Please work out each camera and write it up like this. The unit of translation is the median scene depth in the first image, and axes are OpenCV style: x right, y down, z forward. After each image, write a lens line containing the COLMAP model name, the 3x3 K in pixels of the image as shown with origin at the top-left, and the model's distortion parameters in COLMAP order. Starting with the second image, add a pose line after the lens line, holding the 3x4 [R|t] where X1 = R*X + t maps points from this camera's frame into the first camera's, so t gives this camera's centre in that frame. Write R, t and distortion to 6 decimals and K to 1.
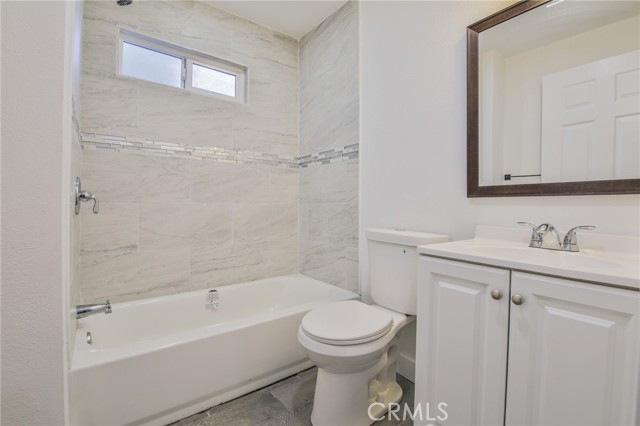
lens RADIAL K [[293.1, 0, 320.6], [0, 293.1, 210.5], [0, 0, 1]] dist [-0.005403, -0.006639]
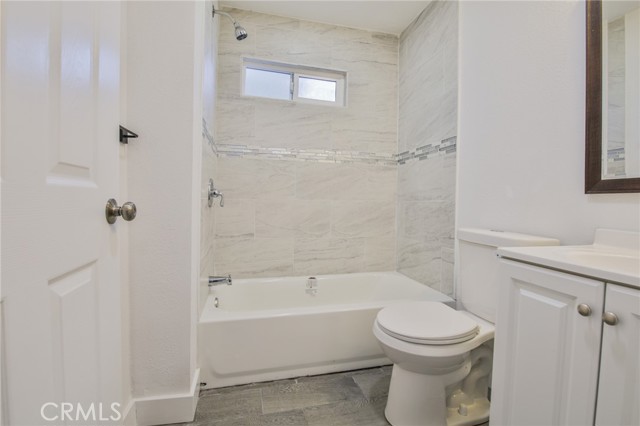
lens RADIAL K [[293.1, 0, 321.4], [0, 293.1, 211.4], [0, 0, 1]] dist [-0.005403, -0.006639]
pose [[0.921124, 0.021329, -0.388684, 0.105375], [-0.018046, 0.999764, 0.012096, 0.005893], [0.388850, -0.004128, 0.921292, -0.019449]]
